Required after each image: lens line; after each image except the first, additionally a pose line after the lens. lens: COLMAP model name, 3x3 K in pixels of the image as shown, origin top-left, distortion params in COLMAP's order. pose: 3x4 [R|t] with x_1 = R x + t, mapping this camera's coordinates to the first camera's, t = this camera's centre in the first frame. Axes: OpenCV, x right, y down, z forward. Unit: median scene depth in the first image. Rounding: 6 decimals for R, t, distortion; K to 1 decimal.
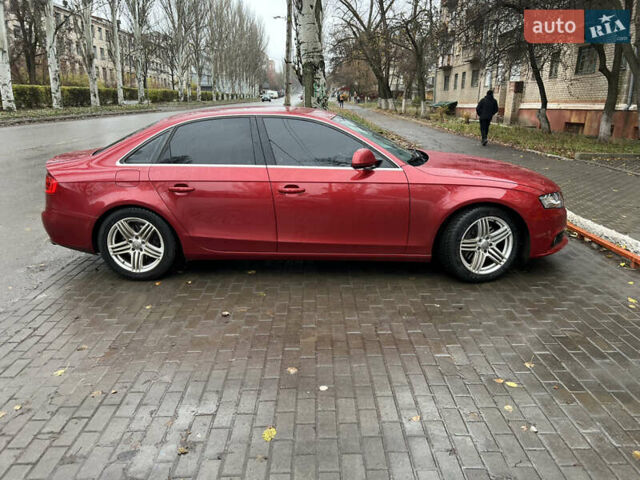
lens RADIAL K [[481.8, 0, 320.0], [0, 481.8, 240.0], [0, 0, 1]] dist [0.011243, 0.001162]
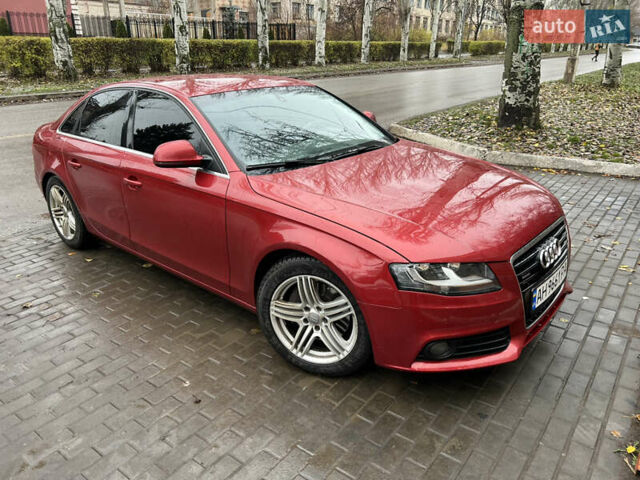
lens RADIAL K [[481.8, 0, 320.0], [0, 481.8, 240.0], [0, 0, 1]] dist [0.011243, 0.001162]
pose [[0.782252, 0.217719, -0.583678, 0.113794], [-0.164682, 0.975881, 0.143306, -0.029162], [0.600801, -0.015979, 0.799239, 0.086256]]
